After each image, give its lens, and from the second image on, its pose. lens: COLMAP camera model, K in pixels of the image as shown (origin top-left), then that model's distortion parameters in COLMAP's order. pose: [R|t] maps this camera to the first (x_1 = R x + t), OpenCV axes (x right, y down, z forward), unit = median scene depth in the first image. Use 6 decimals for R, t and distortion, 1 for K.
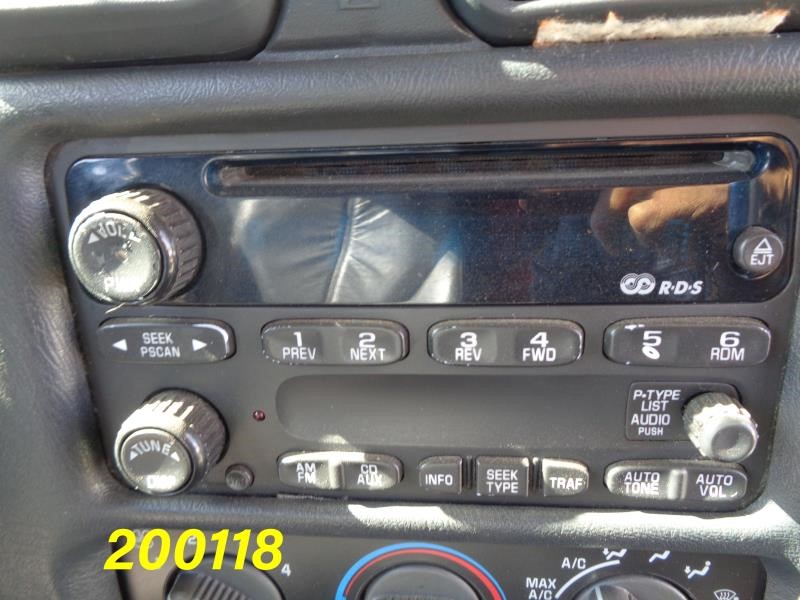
lens RADIAL K [[585.8, 0, 398.7], [0, 585.8, 300.0], [0, 0, 1]] dist [0.006671, -0.010223]
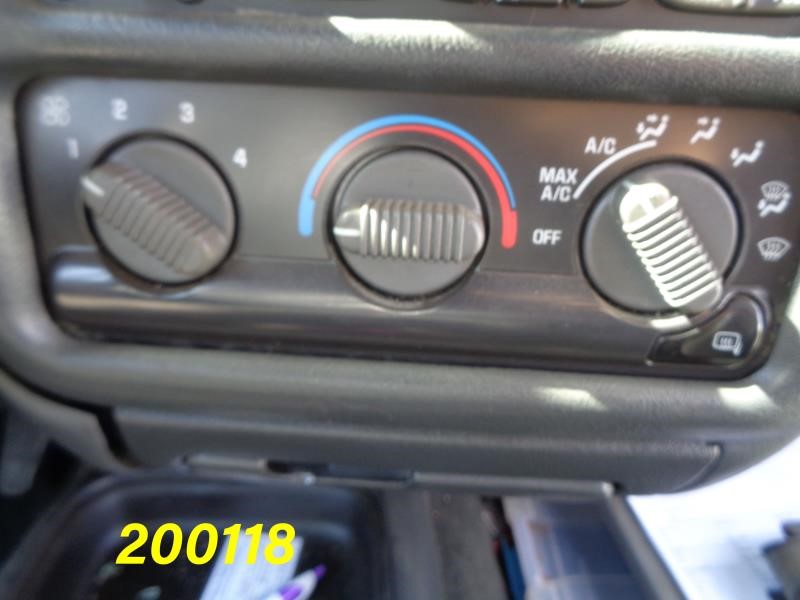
lens RADIAL K [[585.8, 0, 401.4], [0, 585.8, 300.4], [0, 0, 1]] dist [0.006671, -0.010223]
pose [[0.994770, 0.054922, 0.086115, -0.036031], [-0.054979, 0.998486, -0.001709, 0.680805], [-0.086079, -0.003034, 0.996284, 0.209135]]
